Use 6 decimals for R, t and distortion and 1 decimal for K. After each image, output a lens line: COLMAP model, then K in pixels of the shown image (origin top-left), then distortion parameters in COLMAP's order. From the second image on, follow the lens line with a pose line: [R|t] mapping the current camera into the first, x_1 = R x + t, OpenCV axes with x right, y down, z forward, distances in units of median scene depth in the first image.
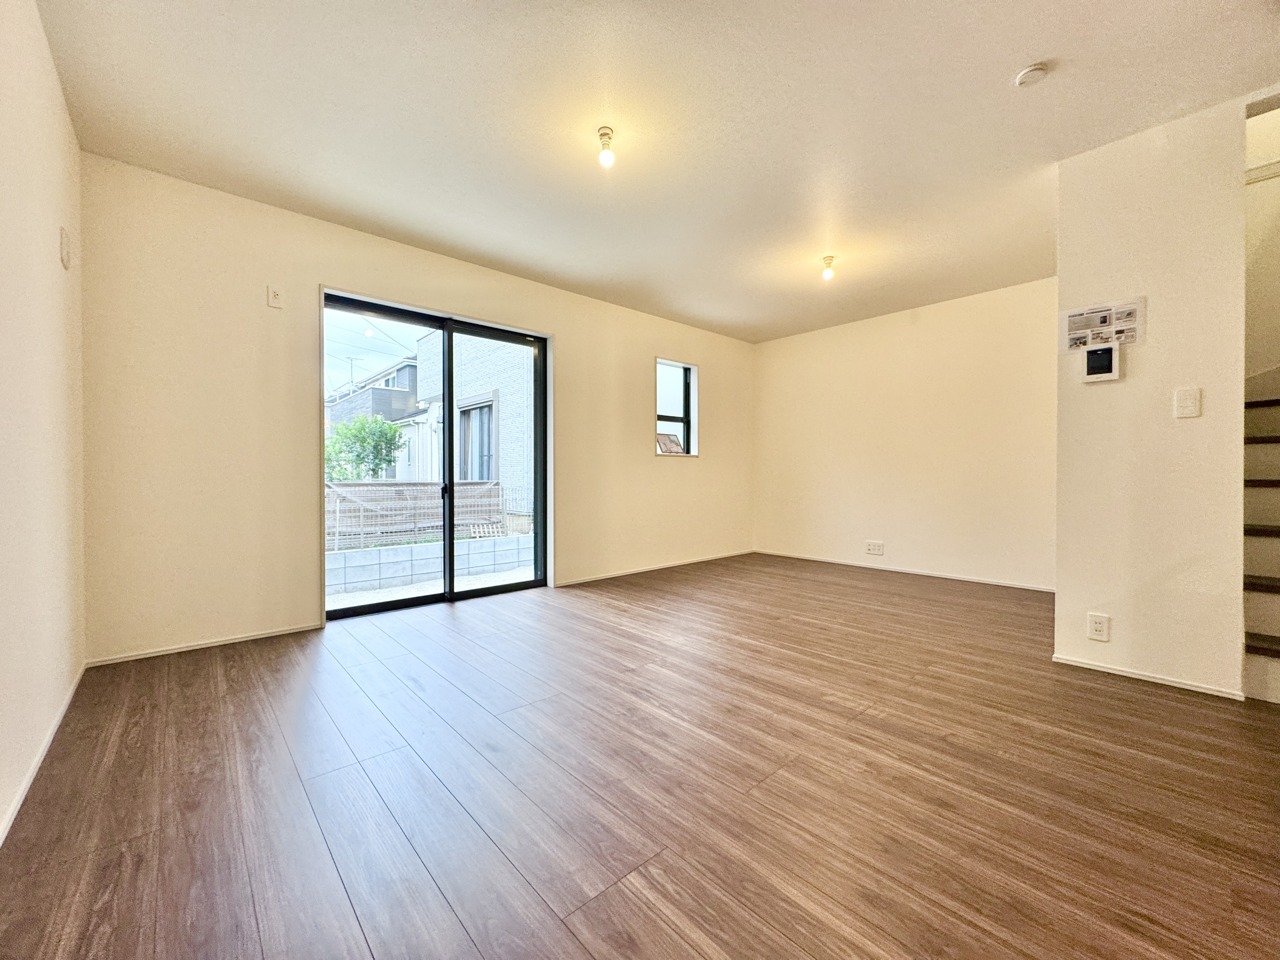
lens RADIAL K [[508.5, 0, 636.8], [0, 508.5, 482.9], [0, 0, 1]] dist [-0.002210, -0.000059]
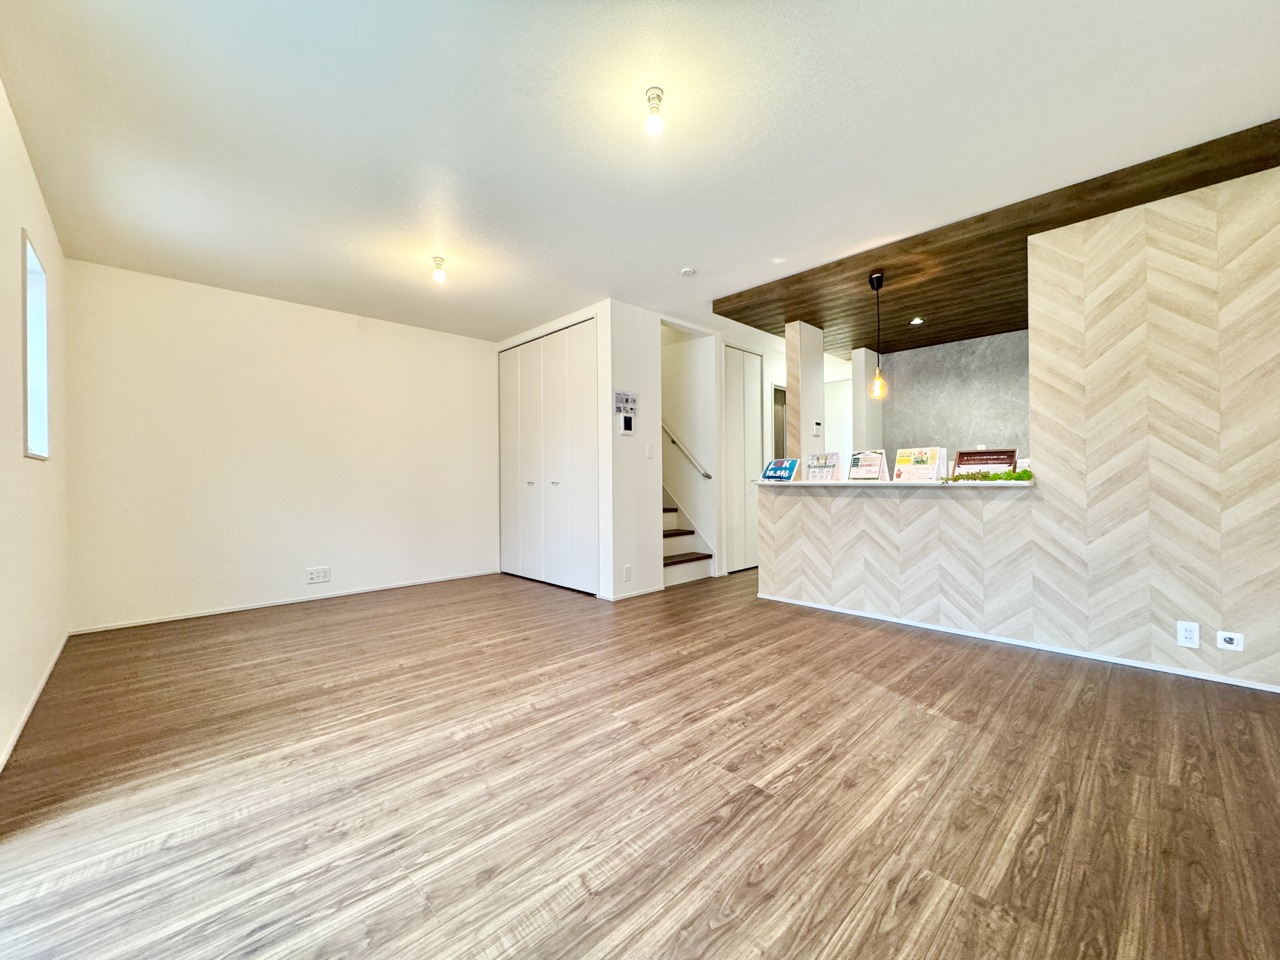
lens RADIAL K [[508.5, 0, 647.9], [0, 508.5, 477.3], [0, 0, 1]] dist [-0.002210, -0.000059]
pose [[-0.039822, 0.003013, 0.999202, -0.874745], [0.025435, 0.999674, -0.002001, -0.044740], [-0.998883, 0.025335, -0.039886, 1.005926]]
